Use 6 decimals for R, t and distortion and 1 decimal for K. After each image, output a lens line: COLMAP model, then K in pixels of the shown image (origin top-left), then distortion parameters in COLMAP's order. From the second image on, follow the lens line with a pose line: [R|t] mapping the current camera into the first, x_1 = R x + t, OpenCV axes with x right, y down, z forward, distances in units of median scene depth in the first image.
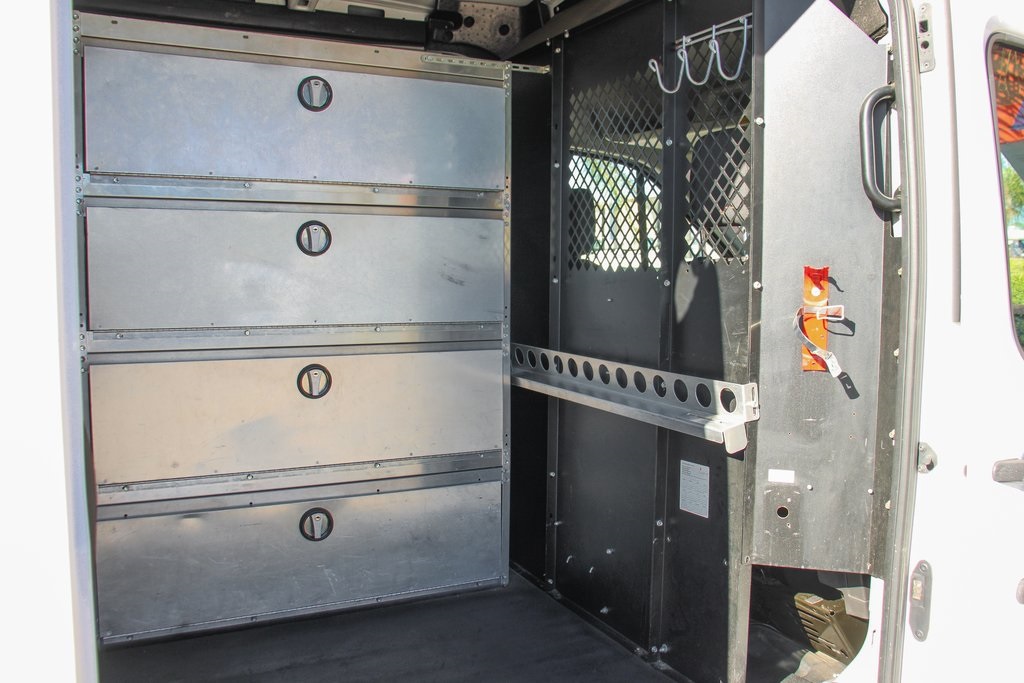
lens RADIAL K [[850.7, 0, 512.0], [0, 850.7, 341.5], [0, 0, 1]] dist [-0.174317, 0.182095]
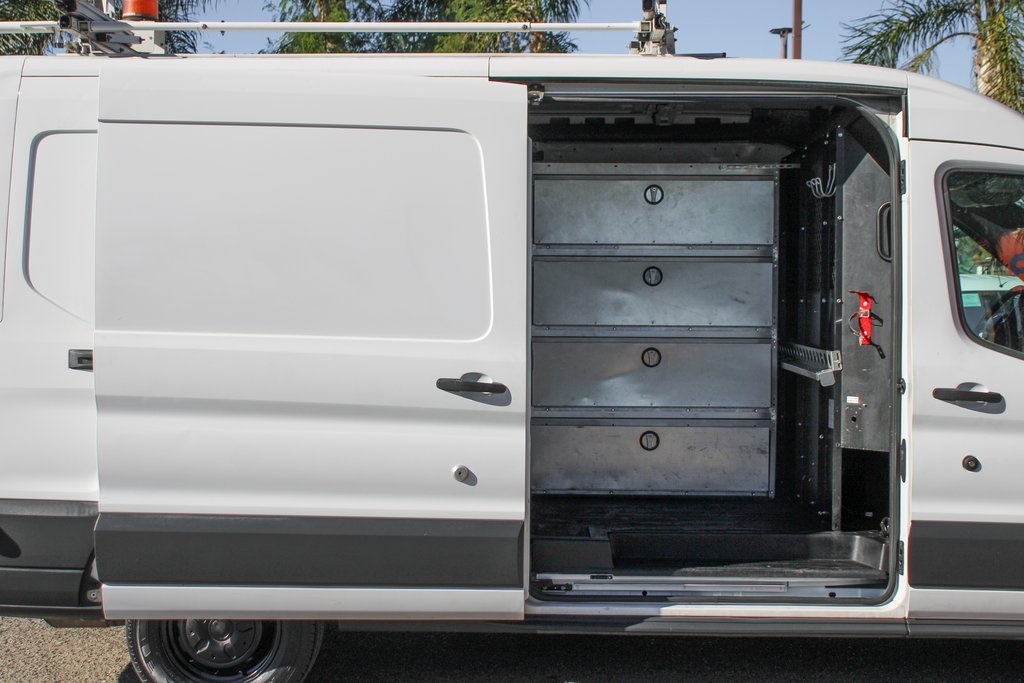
lens RADIAL K [[1416.6, 0, 512.0], [0, 1416.6, 341.5], [0, 0, 1]] dist [0.014586, 0.014396]
pose [[0.880000, 0.011688, -0.474830, 0.981821], [-0.036363, 0.998421, -0.042817, 0.162670], [0.473580, 0.054945, 0.879036, -1.869071]]
